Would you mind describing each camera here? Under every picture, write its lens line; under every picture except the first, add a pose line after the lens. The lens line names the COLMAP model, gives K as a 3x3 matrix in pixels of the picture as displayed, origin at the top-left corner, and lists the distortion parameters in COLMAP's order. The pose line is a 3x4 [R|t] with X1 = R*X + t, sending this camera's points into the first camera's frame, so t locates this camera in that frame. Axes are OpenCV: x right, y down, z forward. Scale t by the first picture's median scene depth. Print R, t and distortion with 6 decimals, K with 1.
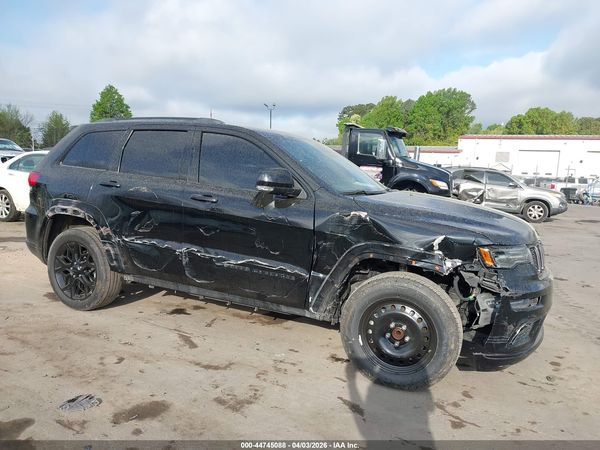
lens RADIAL K [[464.8, 0, 294.7], [0, 464.8, 229.7], [0, 0, 1]] dist [0.001508, -0.014730]
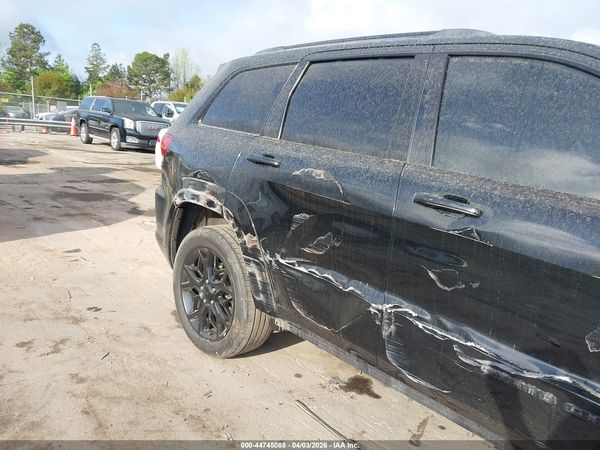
lens RADIAL K [[471.9, 0, 304.0], [0, 471.9, 226.5], [0, 0, 1]] dist [0.035544, -0.009765]
pose [[0.935859, 0.097136, -0.338722, -0.148682], [-0.080124, 0.994736, 0.063886, -0.057677], [0.343144, -0.032648, 0.938715, 0.474764]]
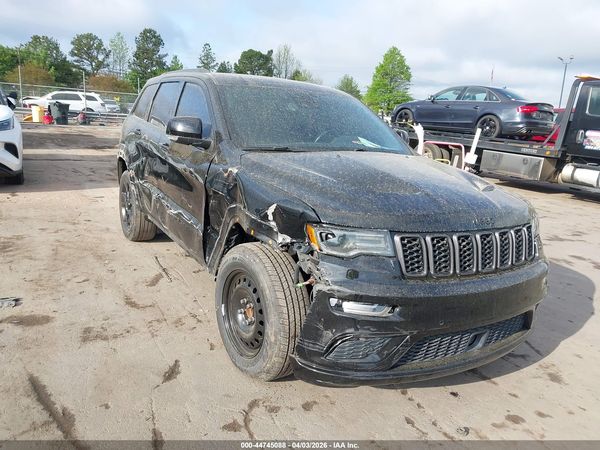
lens RADIAL K [[464.2, 0, 300.0], [0, 464.2, 225.0], [0, 0, 1]] dist [0.010410, 0.005660]
pose [[0.846330, 0.137069, -0.514721, 0.552828], [-0.101211, 0.990101, 0.097246, -0.023667], [0.522955, -0.030207, 0.851825, 0.237899]]
